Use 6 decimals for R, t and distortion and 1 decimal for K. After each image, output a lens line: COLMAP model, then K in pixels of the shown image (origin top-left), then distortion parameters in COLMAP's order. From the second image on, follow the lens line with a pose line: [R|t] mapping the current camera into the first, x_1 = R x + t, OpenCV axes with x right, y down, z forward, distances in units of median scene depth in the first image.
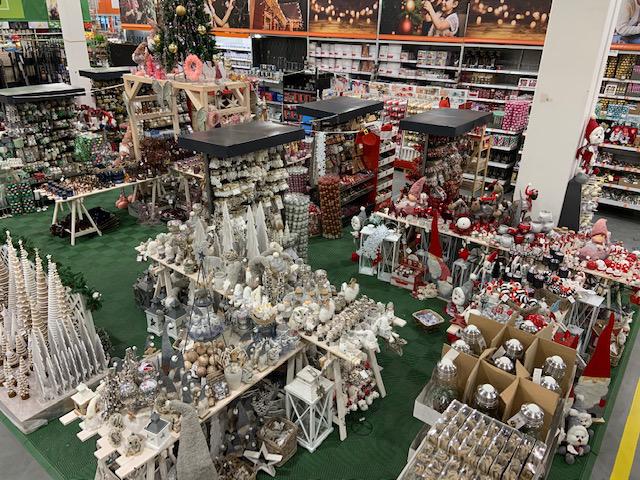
lens RADIAL K [[477.2, 0, 316.5], [0, 477.2, 236.5], [0, 0, 1]] dist [0.106886, -0.129204]
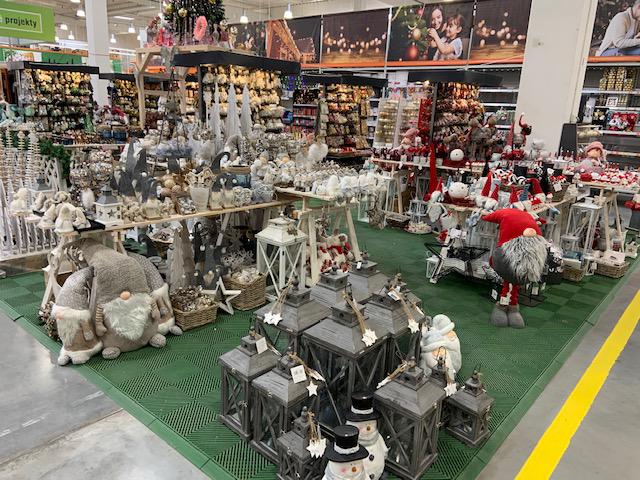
lens RADIAL K [[479.1, 0, 320.0], [0, 479.1, 240.0], [0, 0, 1]] dist [0.104991, -0.131604]
pose [[0.999061, 0.035209, -0.025258, 0.025069], [-0.038687, 0.987321, -0.153952, 0.136197], [0.019518, 0.154785, 0.987755, 0.019285]]
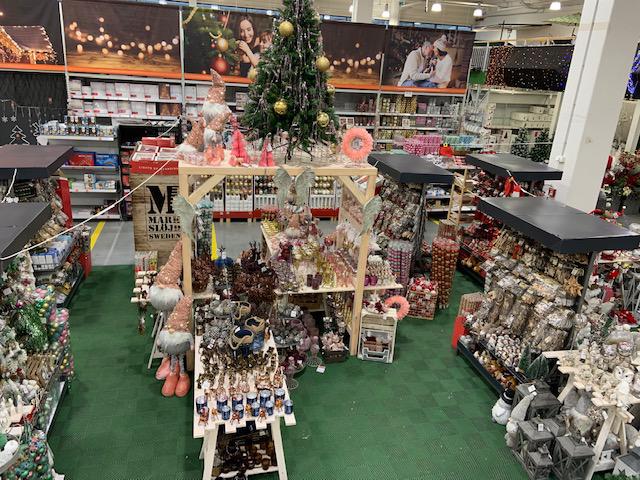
lens RADIAL K [[477.2, 0, 316.5], [0, 477.2, 236.5], [0, 0, 1]] dist [0.106886, -0.129204]
pose [[0.620910, -0.244250, 0.744858, -0.448361], [0.276627, 0.957357, 0.083338, -0.155553], [-0.733450, 0.154303, 0.661998, 0.322874]]
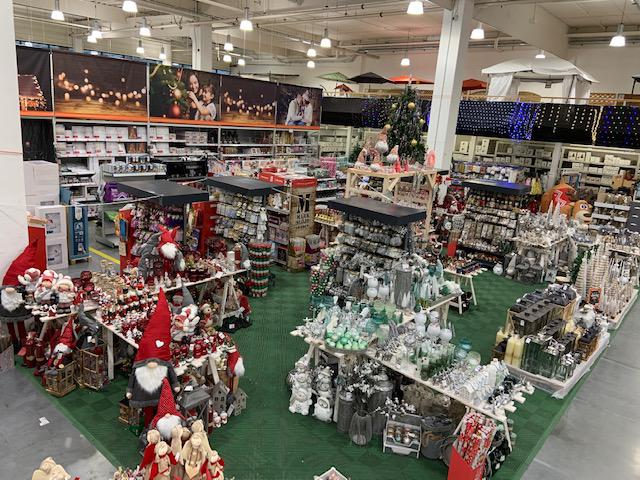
lens RADIAL K [[477.2, 0, 316.5], [0, 477.2, 236.5], [0, 0, 1]] dist [0.106886, -0.129204]
pose [[0.039954, -0.258245, 0.965253, -0.927369], [0.345493, 0.910010, 0.229164, -0.314838], [-0.937570, 0.324332, 0.125580, 0.655141]]
